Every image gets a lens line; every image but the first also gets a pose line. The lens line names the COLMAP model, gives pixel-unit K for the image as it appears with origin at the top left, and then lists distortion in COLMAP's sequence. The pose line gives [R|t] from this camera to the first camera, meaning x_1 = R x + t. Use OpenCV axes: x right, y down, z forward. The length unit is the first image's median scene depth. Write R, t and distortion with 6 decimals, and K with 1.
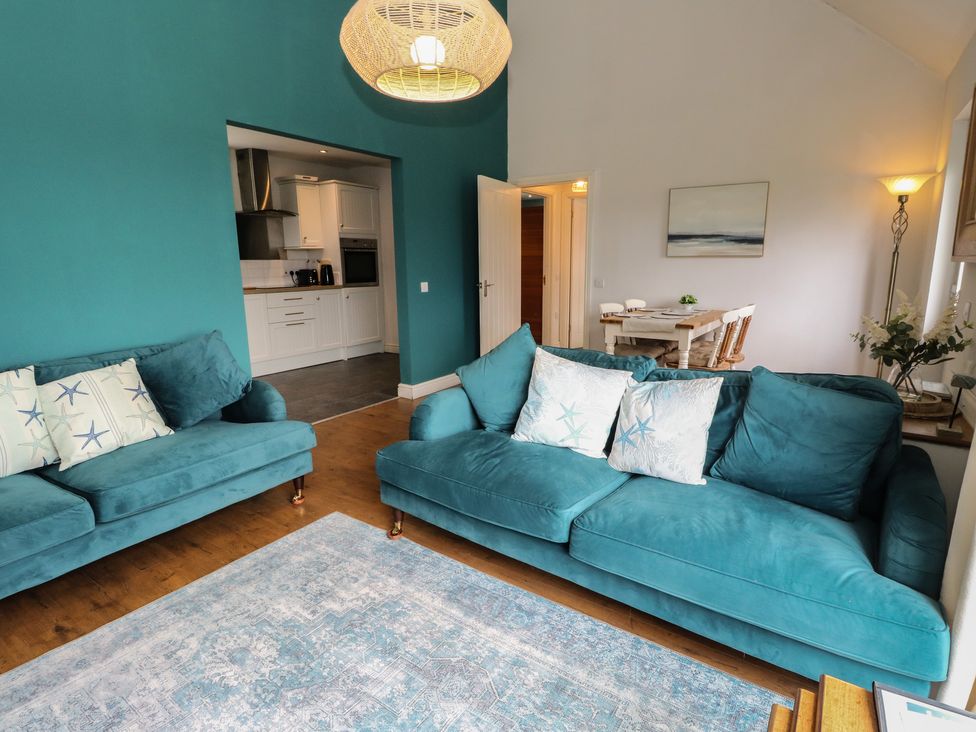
lens RADIAL K [[511.8, 0, 489.2], [0, 511.8, 365.4], [0, 0, 1]] dist [-0.023359, -0.000653]
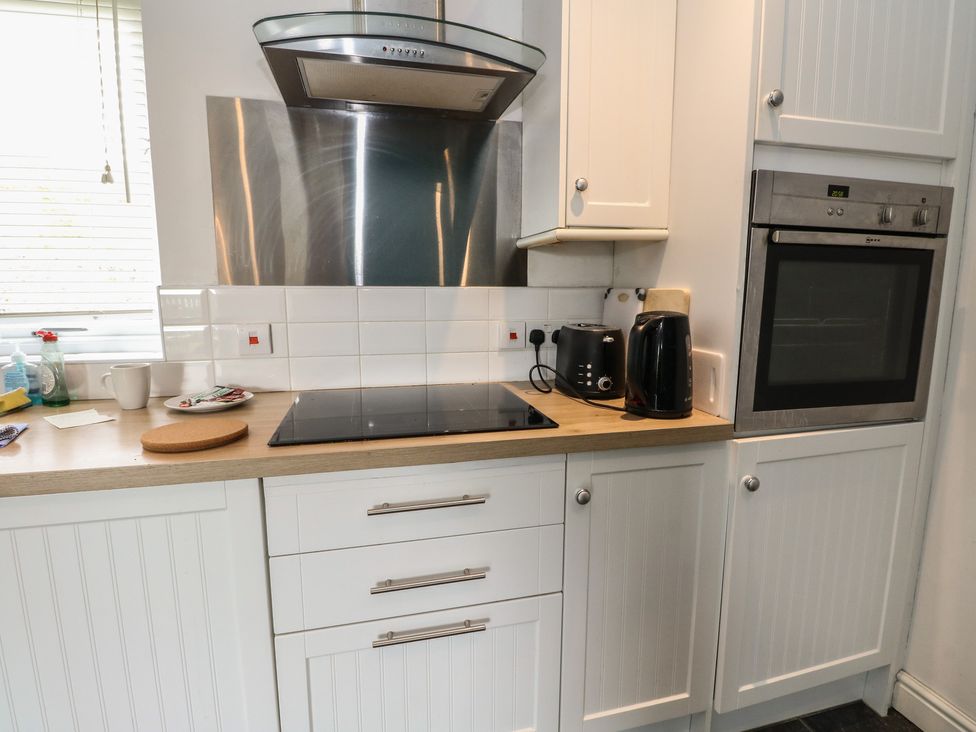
lens RADIAL K [[511.8, 0, 489.9], [0, 511.8, 365.7], [0, 0, 1]] dist [-0.023359, -0.000653]
pose [[0.750658, 0.101902, -0.652785, -0.233217], [-0.137021, 0.990564, -0.002934, -0.163848], [0.646326, 0.091648, 0.757537, 0.791627]]
